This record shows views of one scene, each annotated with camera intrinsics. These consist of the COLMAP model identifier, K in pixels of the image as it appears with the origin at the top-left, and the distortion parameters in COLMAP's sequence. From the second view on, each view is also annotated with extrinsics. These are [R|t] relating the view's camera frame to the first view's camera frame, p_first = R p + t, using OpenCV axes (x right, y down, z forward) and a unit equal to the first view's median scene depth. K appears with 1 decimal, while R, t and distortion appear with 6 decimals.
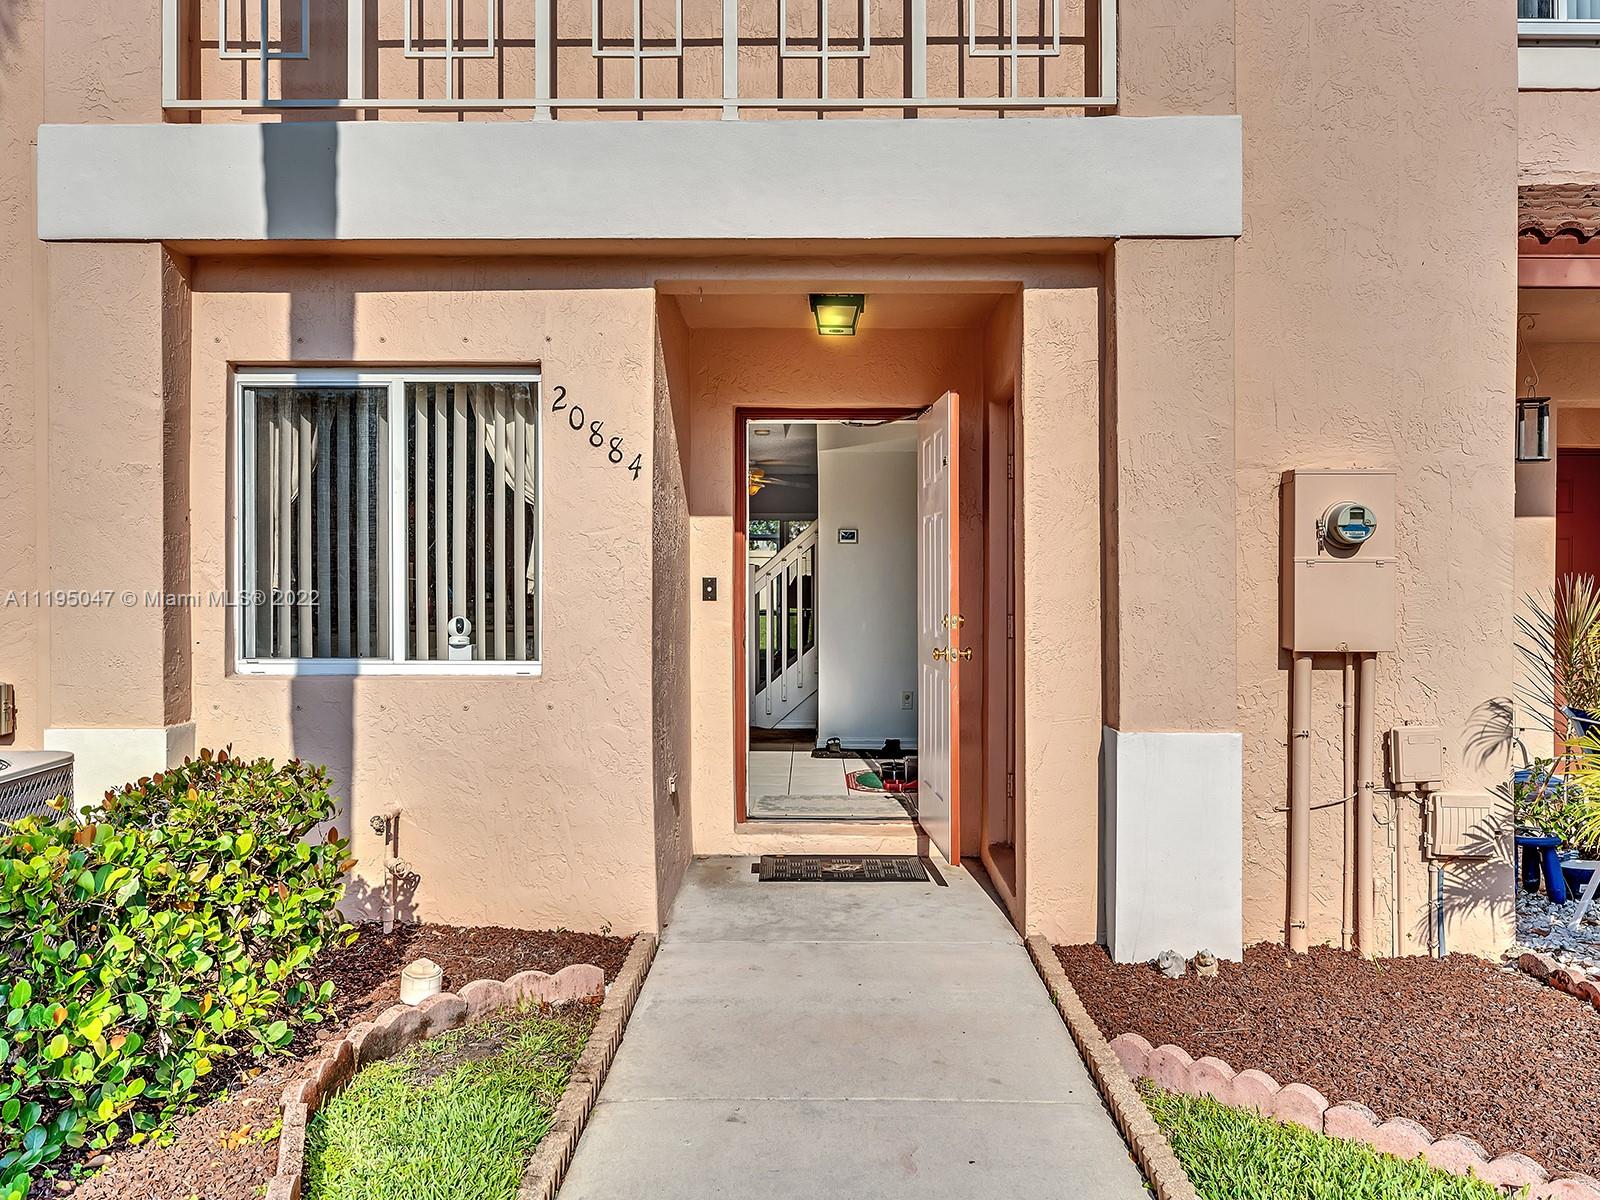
lens RADIAL K [[1086.1, 0, 796.5], [0, 1086.1, 596.0], [0, 0, 1]] dist [0.002245, 0.009200]
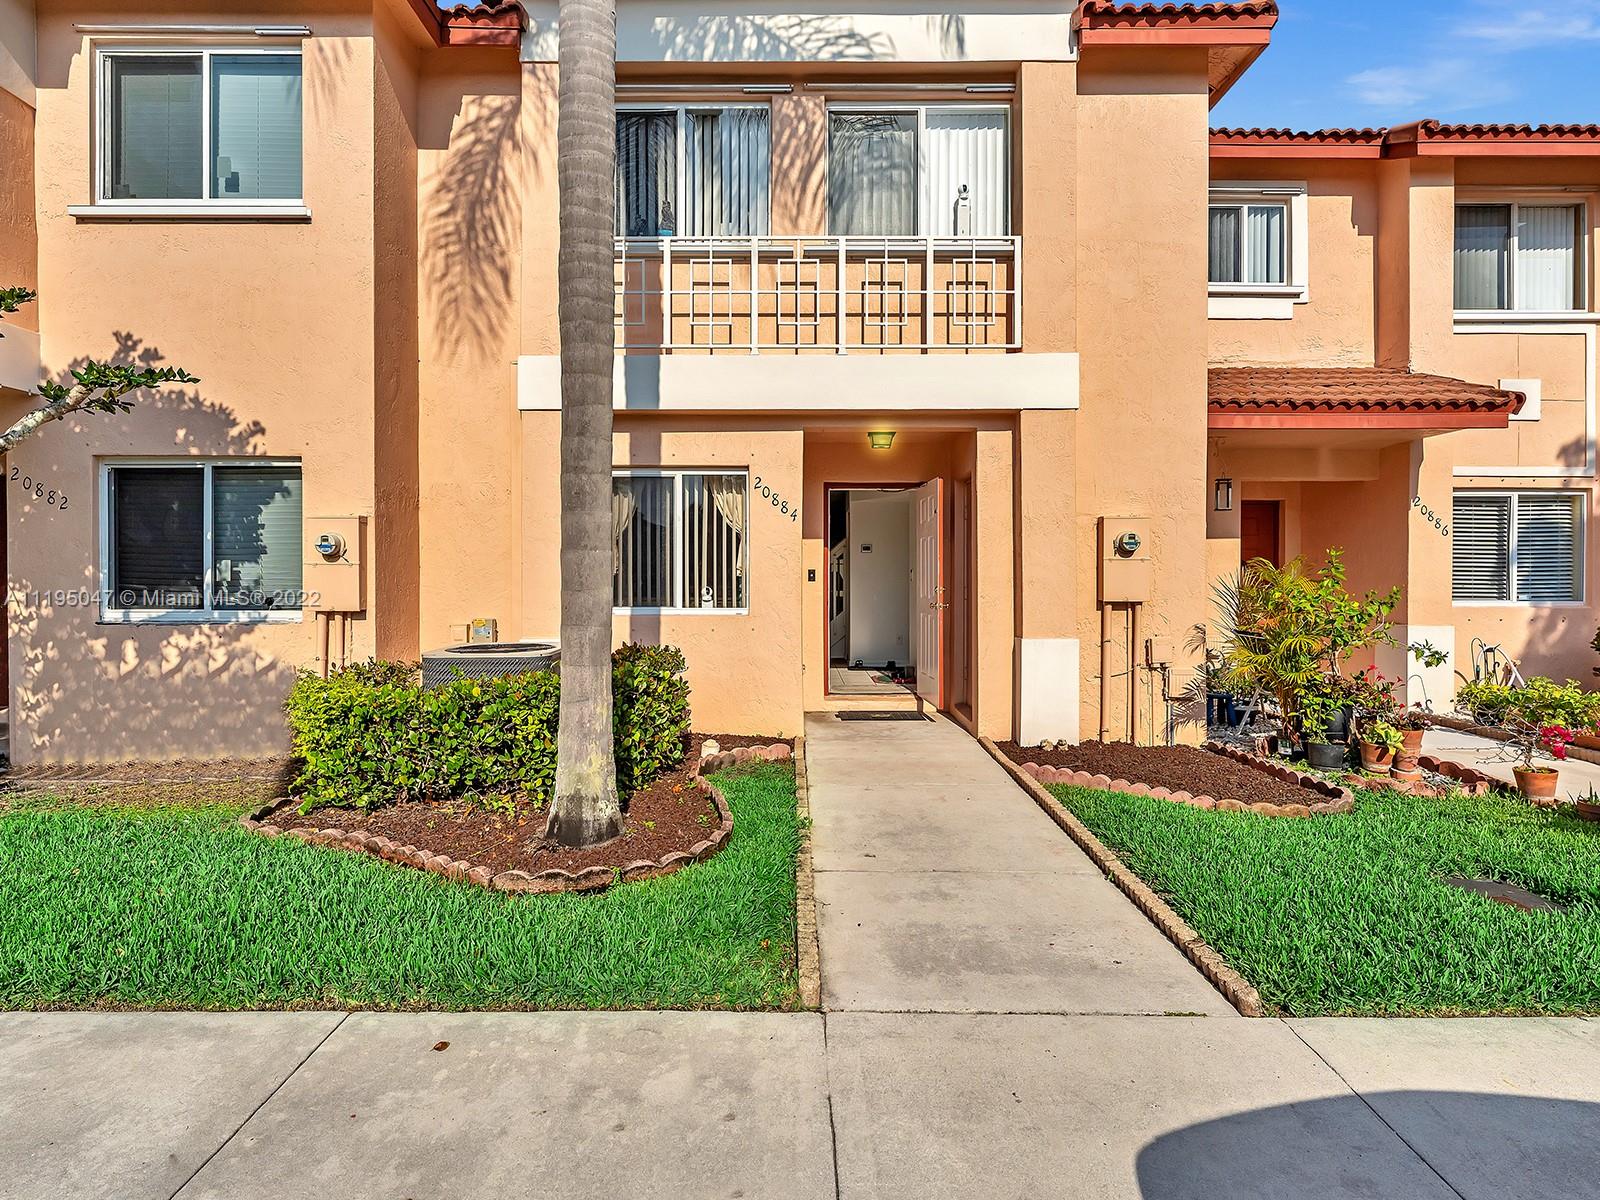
lens RADIAL K [[748.4, 0, 801.5], [0, 748.4, 597.2], [0, 0, 1]] dist [0.000442, -0.000270]
pose [[0.999750, -0.003114, 0.022161, -0.165040], [0.002938, 0.999964, 0.008006, 0.028349], [-0.022185, -0.007939, 0.999722, -0.448766]]
